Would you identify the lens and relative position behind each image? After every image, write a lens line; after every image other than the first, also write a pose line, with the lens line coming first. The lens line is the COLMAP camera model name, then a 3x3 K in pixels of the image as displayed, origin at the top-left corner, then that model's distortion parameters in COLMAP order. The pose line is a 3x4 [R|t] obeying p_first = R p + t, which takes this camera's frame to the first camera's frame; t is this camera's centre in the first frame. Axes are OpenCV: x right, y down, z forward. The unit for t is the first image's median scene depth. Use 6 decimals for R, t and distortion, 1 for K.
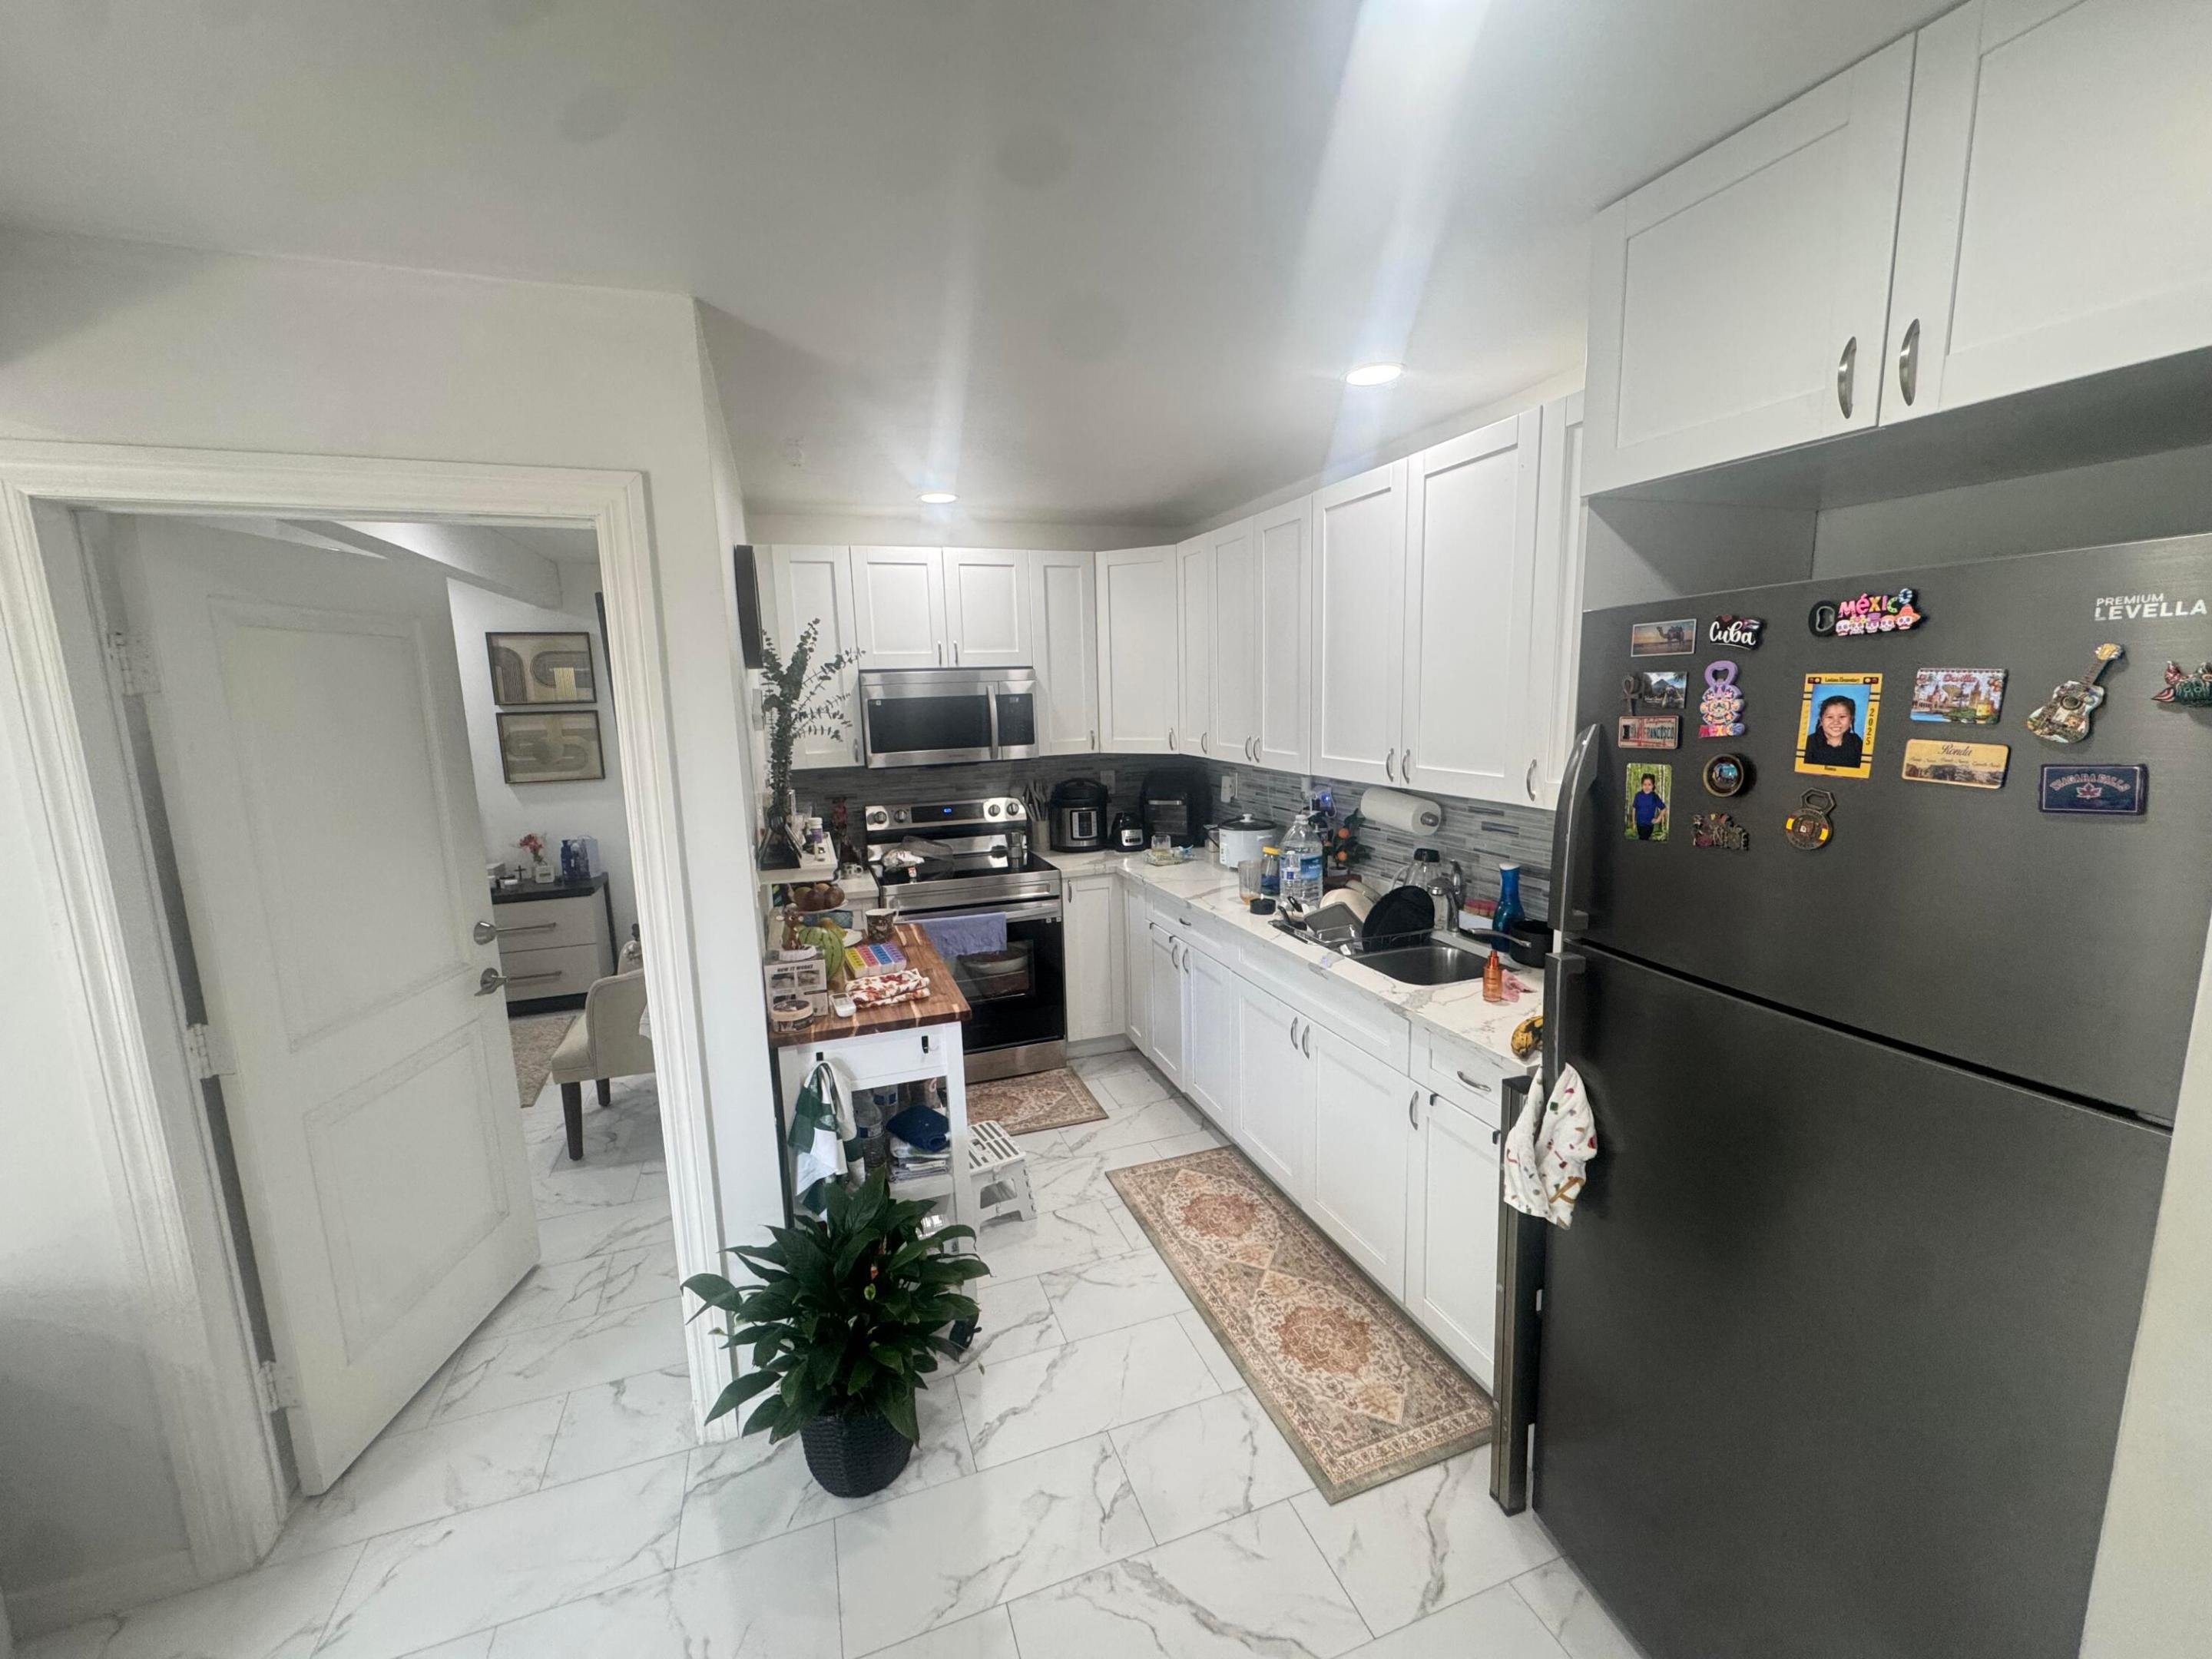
lens RADIAL K [[883.2, 0, 1105.5], [0, 883.2, 825.9], [0, 0, 1]] dist [-0.005810, 0.000950]
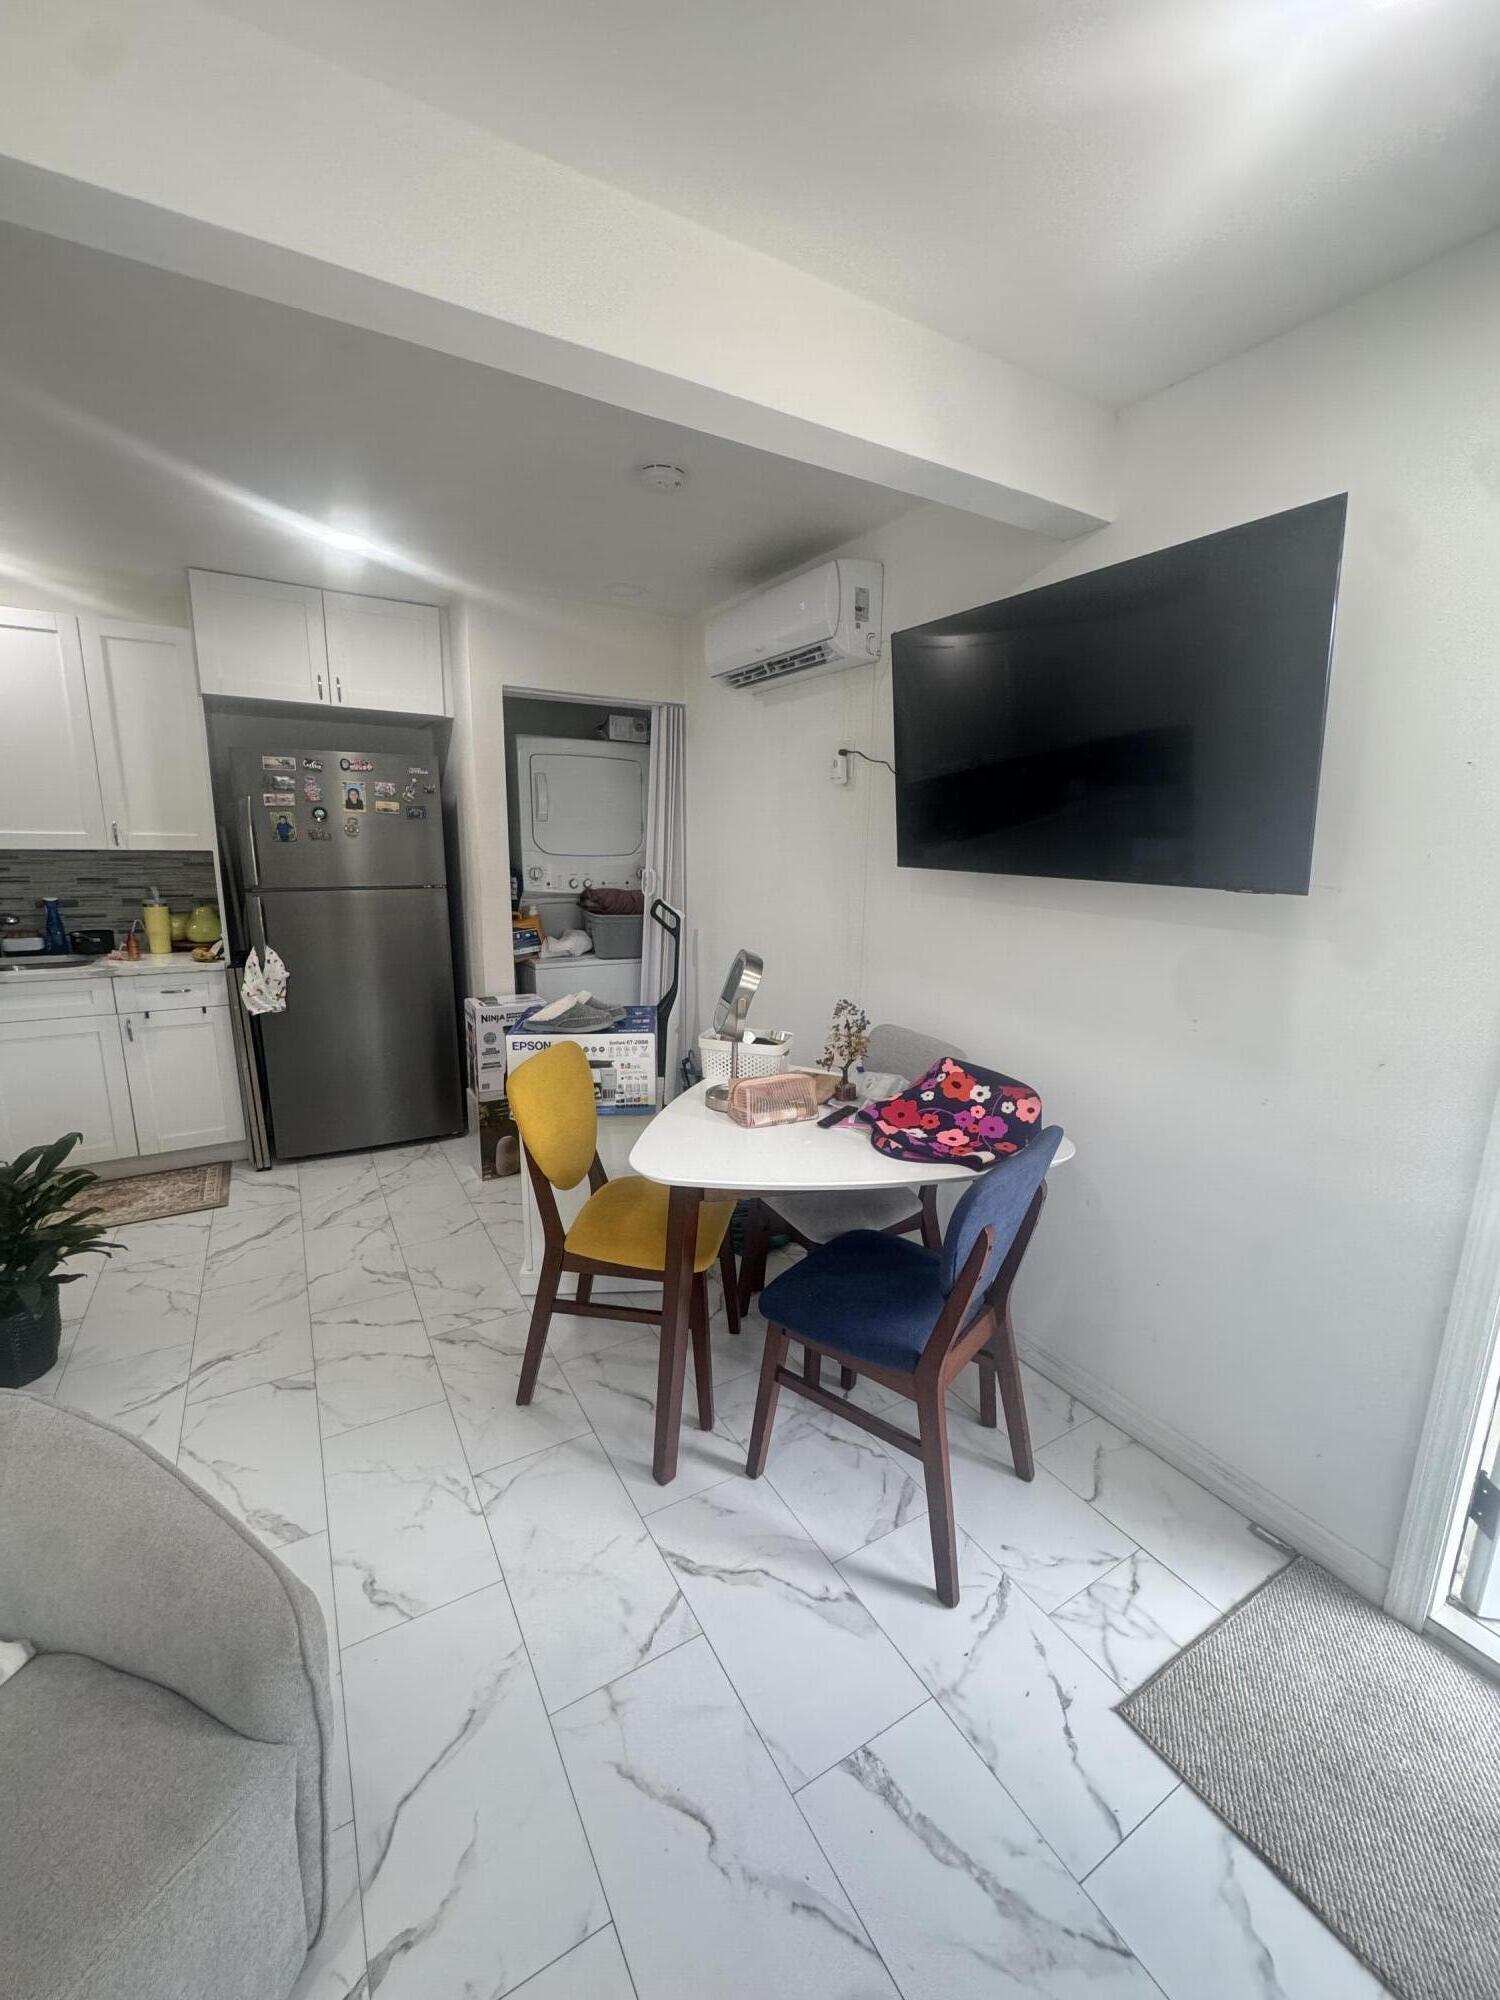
lens RADIAL K [[798.5, 0, 745.3], [0, 798.5, 1002.6], [0, 0, 1]] dist [-0.005810, 0.000950]
pose [[-0.188834, -0.179855, 0.965398, -2.293841], [0.138258, 0.968424, 0.207462, 0.200622], [-0.972228, 0.172650, -0.158005, 0.143438]]
